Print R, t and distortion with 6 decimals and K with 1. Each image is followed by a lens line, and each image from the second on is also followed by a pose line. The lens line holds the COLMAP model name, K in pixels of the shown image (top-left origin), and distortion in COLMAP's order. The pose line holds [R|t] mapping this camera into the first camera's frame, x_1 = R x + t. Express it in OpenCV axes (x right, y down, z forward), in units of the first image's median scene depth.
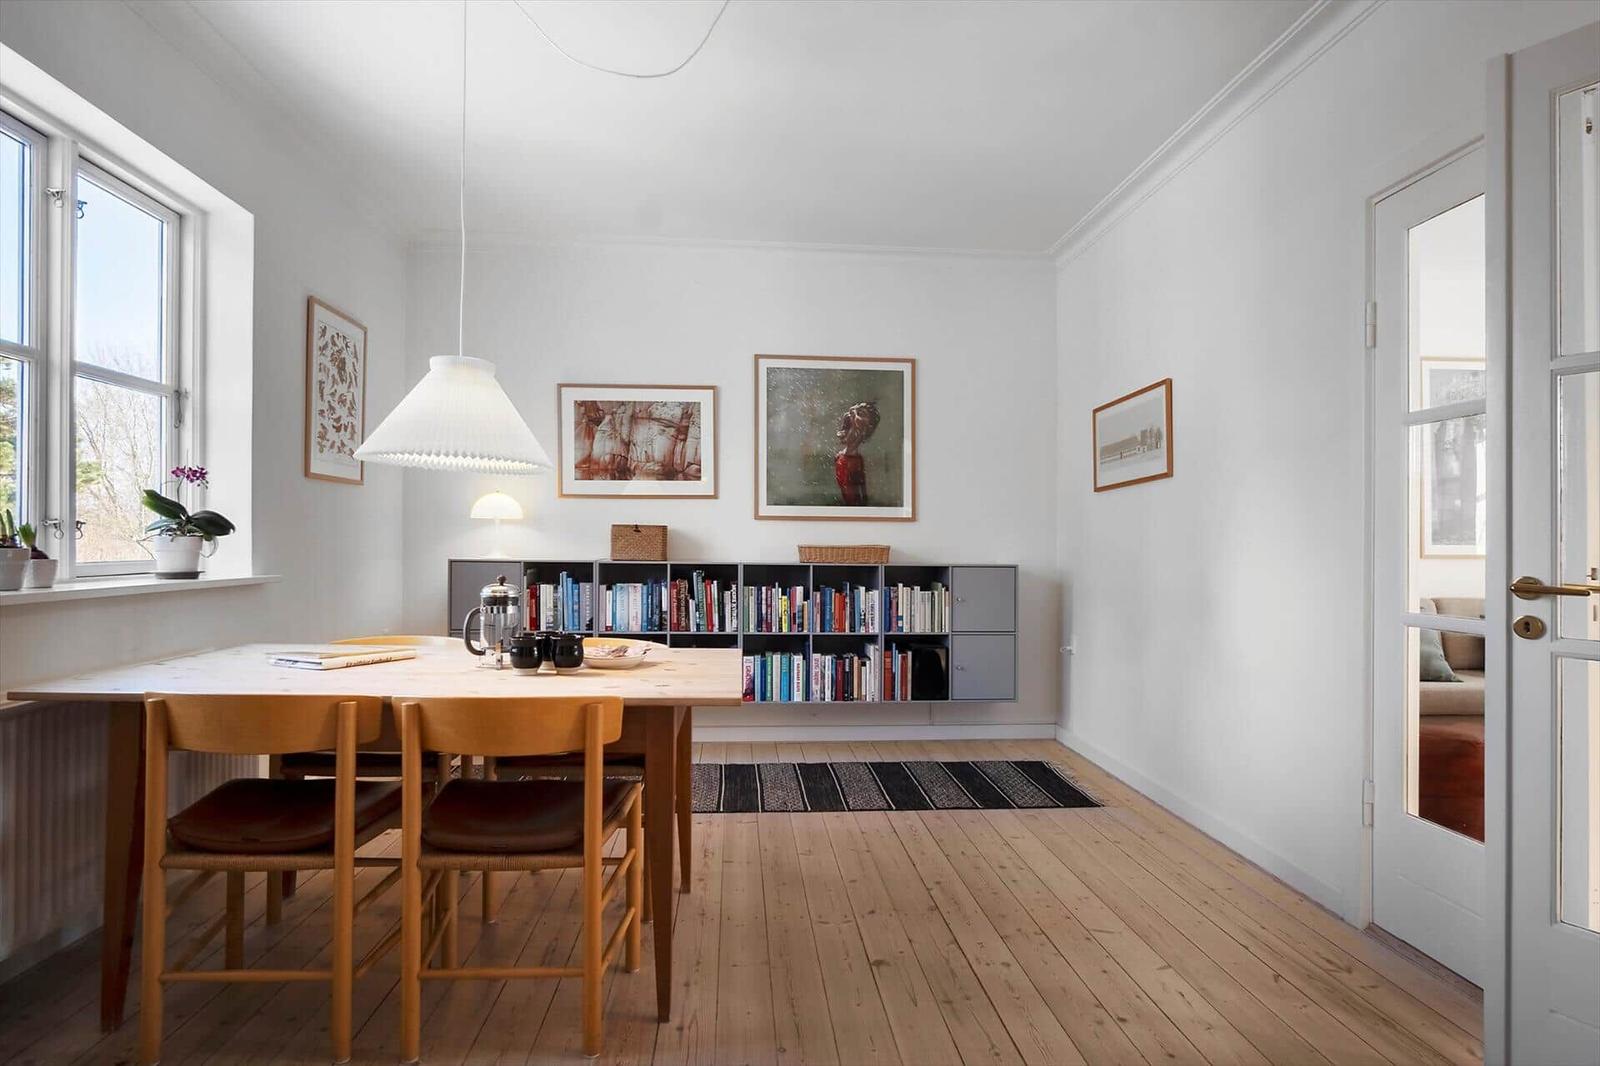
lens RADIAL K [[824.1, 0, 798.6], [0, 824.1, 552.4], [0, 0, 1]] dist [-0.007827, -0.000248]
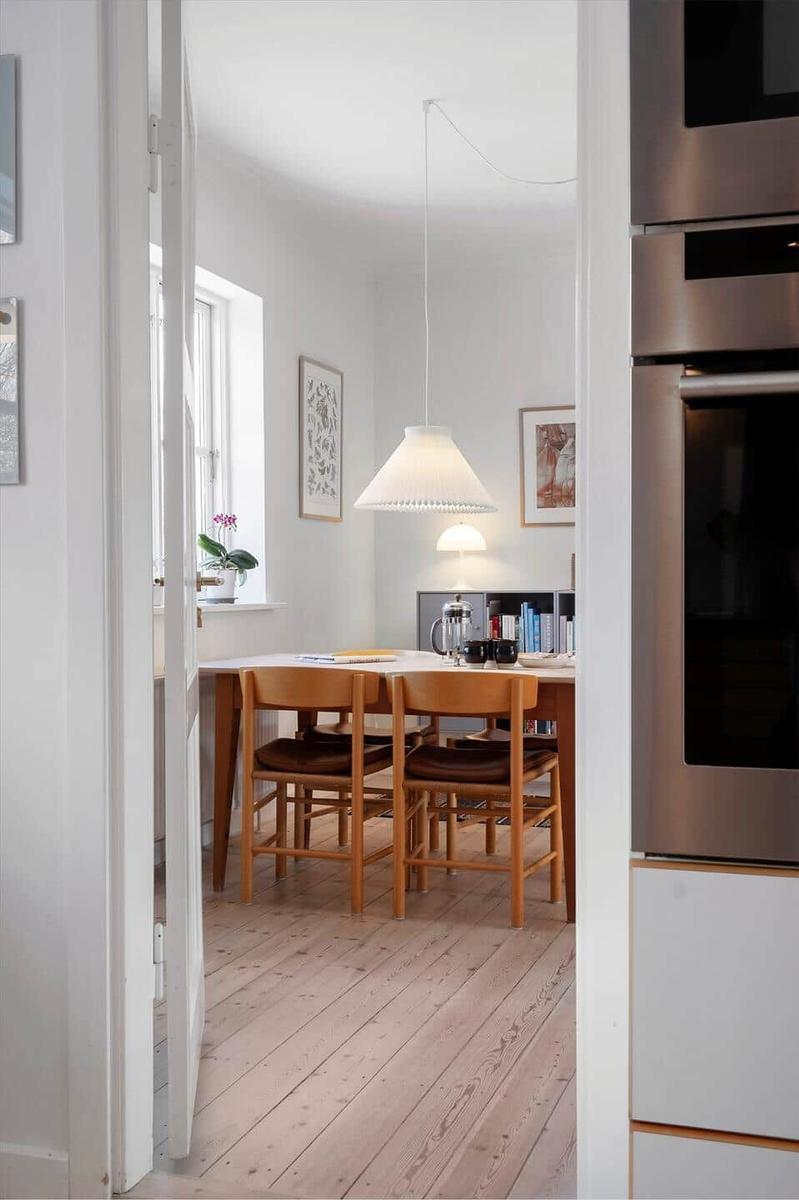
lens RADIAL K [[1320.9, 0, 400.0], [0, 1320.9, 631.6], [0, 0, 1]] dist [0.001362, -0.009984]
pose [[0.916976, -0.000458, -0.398943, 0.281494], [0.009683, 0.999730, 0.021107, 0.031628], [0.398825, -0.023217, 0.916733, -0.688750]]
